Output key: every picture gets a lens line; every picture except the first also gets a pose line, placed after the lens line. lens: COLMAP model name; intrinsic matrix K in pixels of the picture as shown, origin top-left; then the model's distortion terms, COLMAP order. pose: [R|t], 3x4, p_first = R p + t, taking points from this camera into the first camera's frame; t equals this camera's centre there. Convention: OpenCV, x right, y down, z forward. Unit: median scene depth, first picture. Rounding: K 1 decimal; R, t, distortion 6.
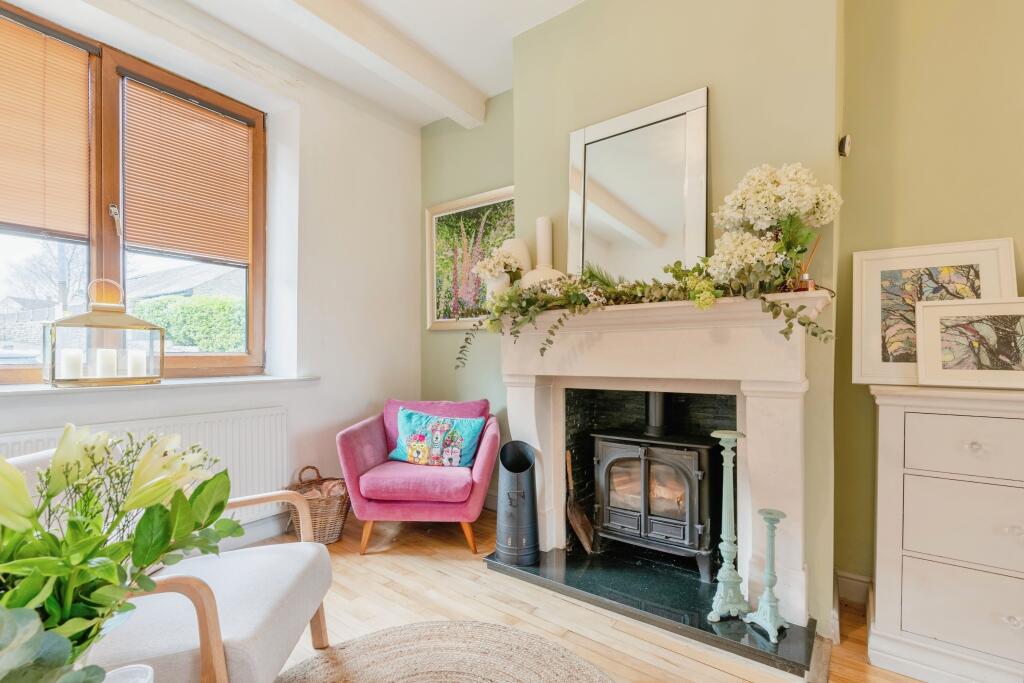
lens RADIAL K [[470.7, 0, 505.1], [0, 470.7, 362.0], [0, 0, 1]] dist [-0.001718, 0.000732]
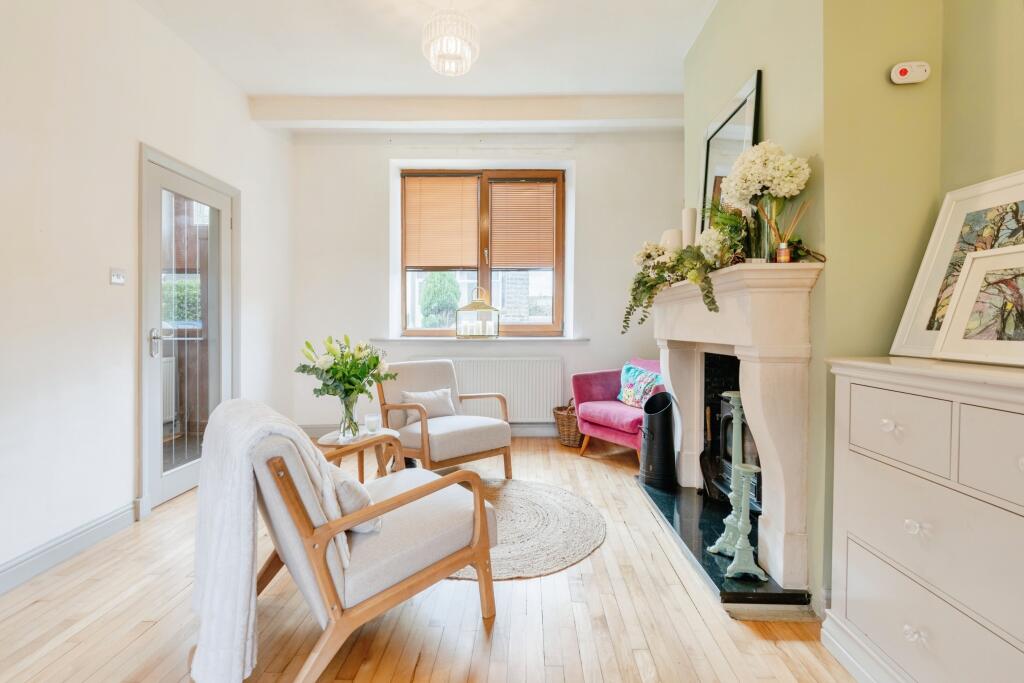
lens RADIAL K [[470.7, 0, 509.5], [0, 470.7, 333.5], [0, 0, 1]] dist [-0.001718, 0.000732]
pose [[0.569977, 0.013597, -0.821548, 0.887990], [-0.011049, 0.999899, 0.008883, 0.005836], [0.821586, 0.004014, 0.570070, -0.056483]]
